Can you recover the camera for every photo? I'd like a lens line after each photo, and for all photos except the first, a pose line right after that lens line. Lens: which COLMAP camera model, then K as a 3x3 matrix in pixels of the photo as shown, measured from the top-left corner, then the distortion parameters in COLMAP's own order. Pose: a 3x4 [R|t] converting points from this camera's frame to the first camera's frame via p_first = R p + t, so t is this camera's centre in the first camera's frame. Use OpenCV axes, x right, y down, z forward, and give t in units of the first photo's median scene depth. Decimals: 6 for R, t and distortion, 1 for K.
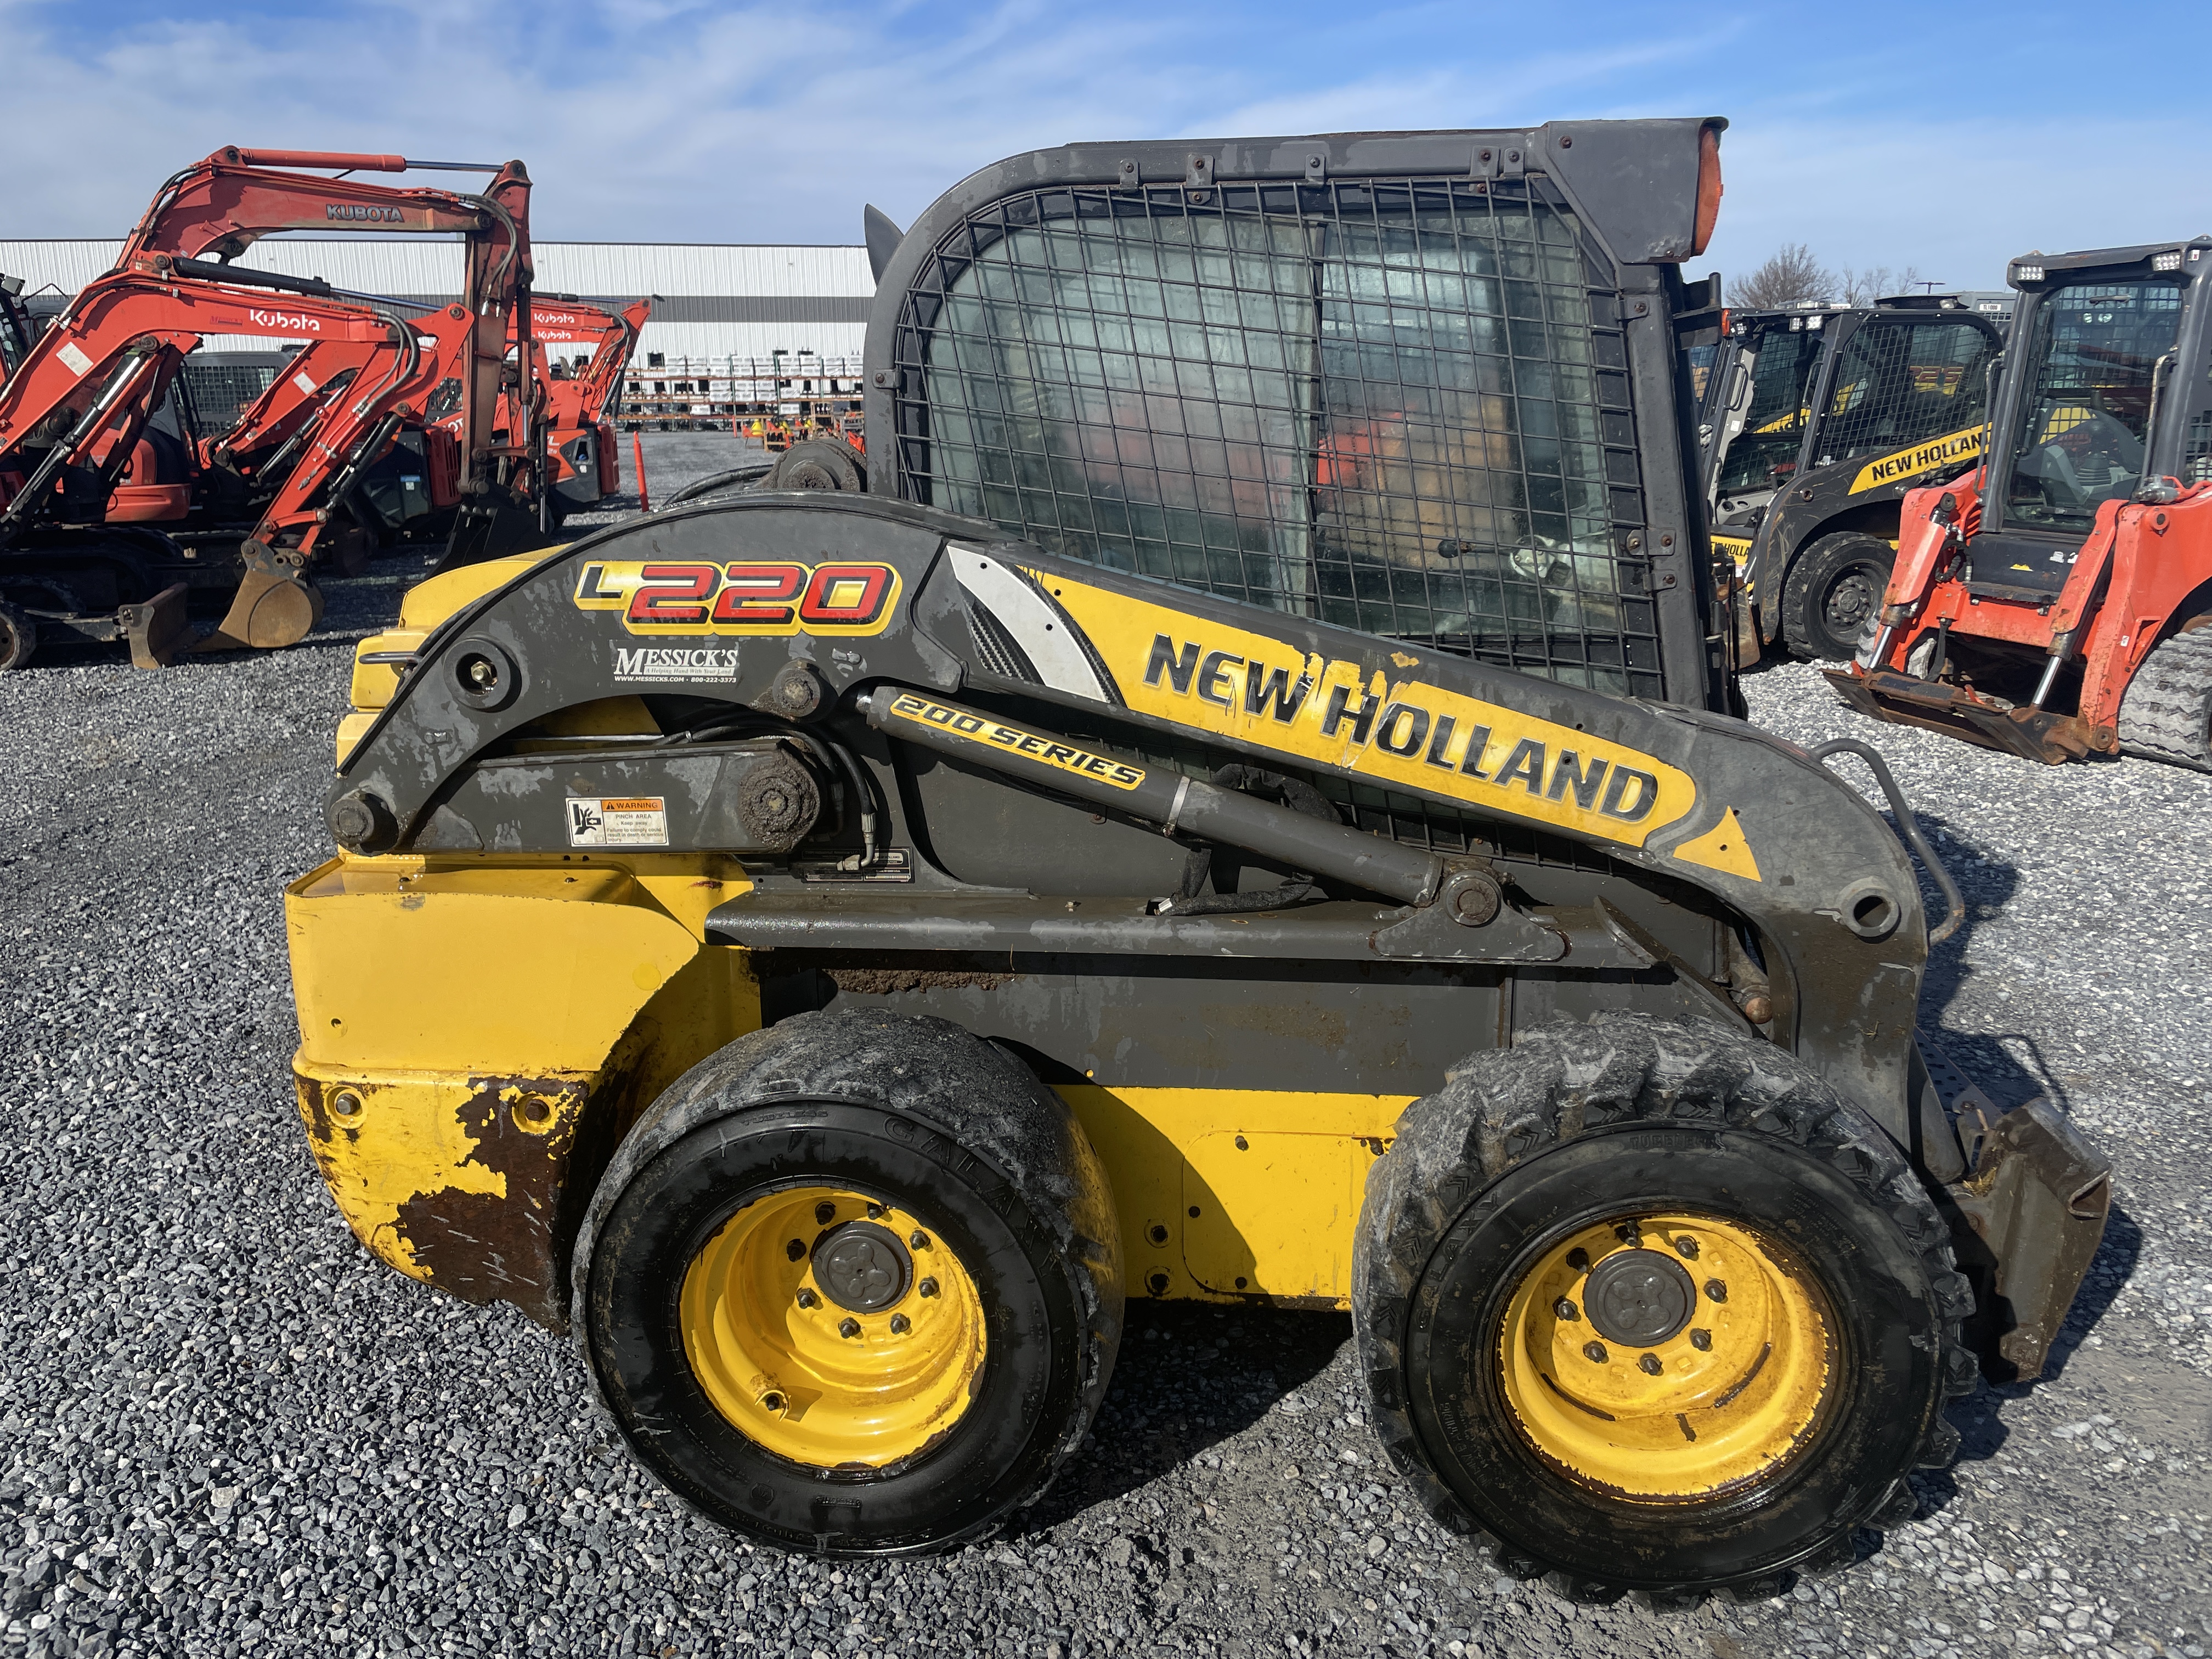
lens RADIAL K [[1720.7, 0, 1106.2], [0, 1720.7, 750.5], [0, 0, 1]] dist [0.110965, -0.170336]
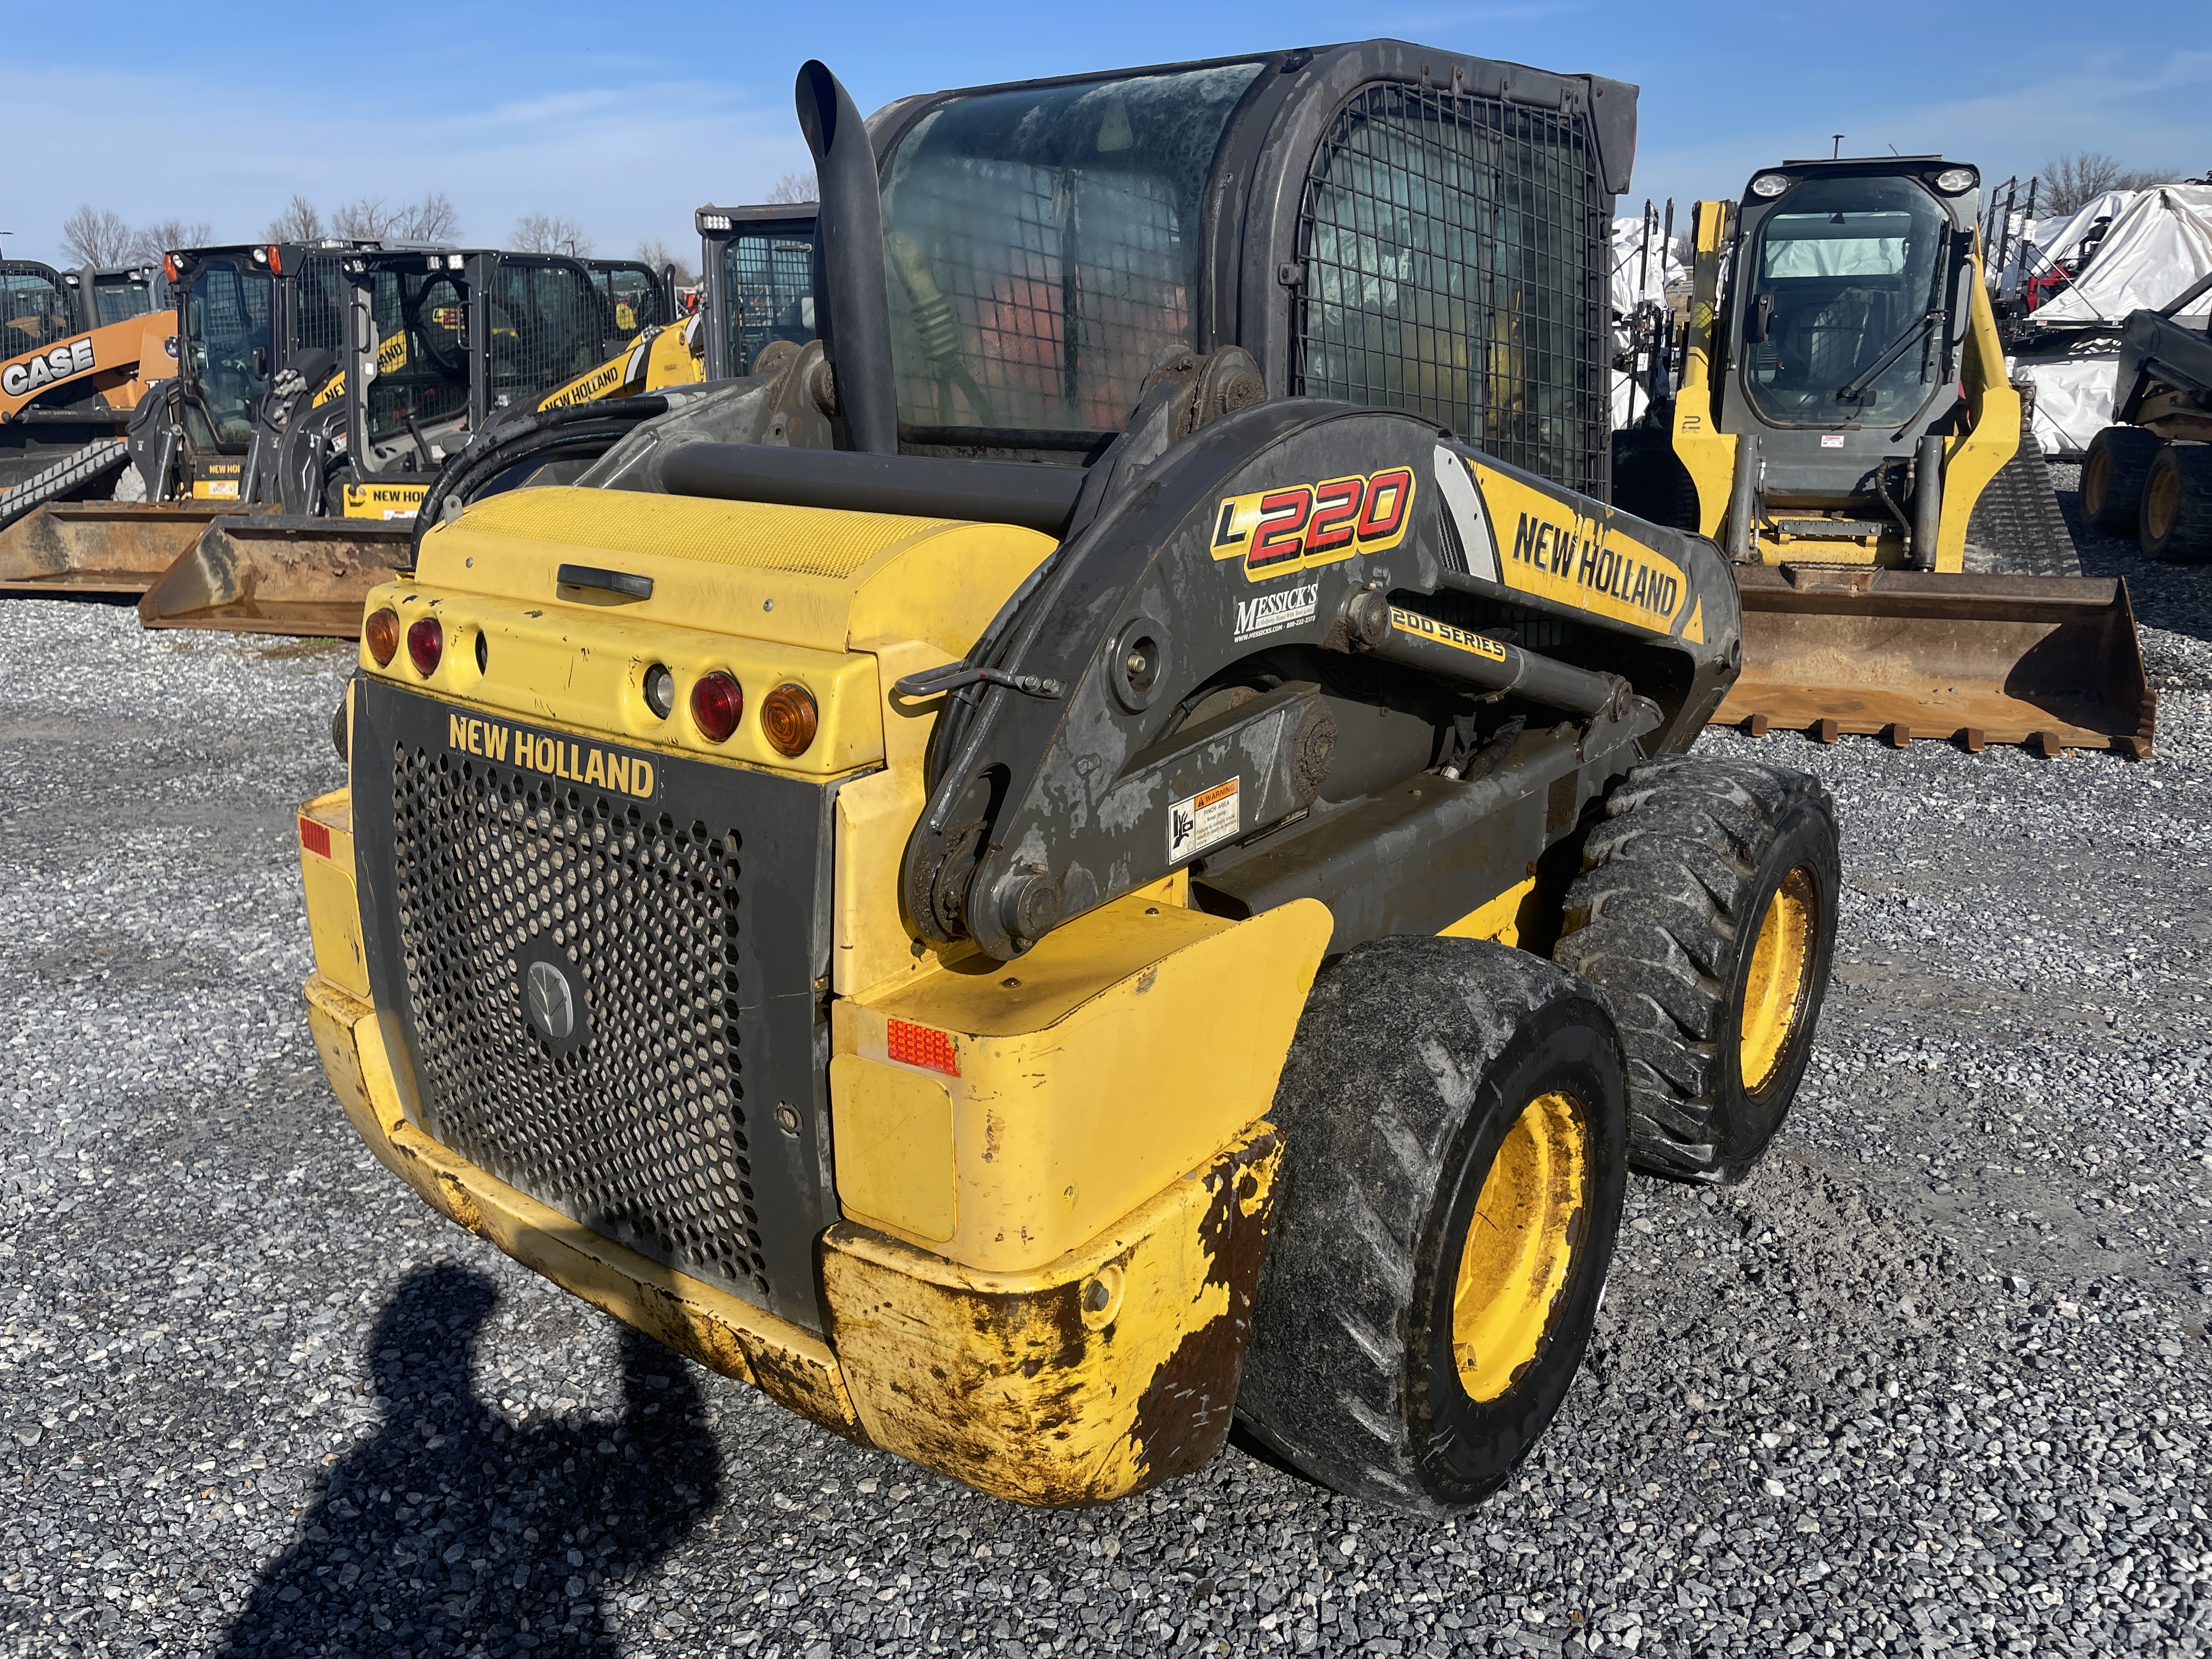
lens RADIAL K [[1720.7, 0, 1106.2], [0, 1720.7, 750.5], [0, 0, 1]] dist [0.110965, -0.170336]
pose [[0.515581, -0.210302, 0.830632, -0.999783], [0.190562, 0.973277, 0.128134, -0.106329], [-0.835381, 0.092223, 0.541879, 0.610718]]
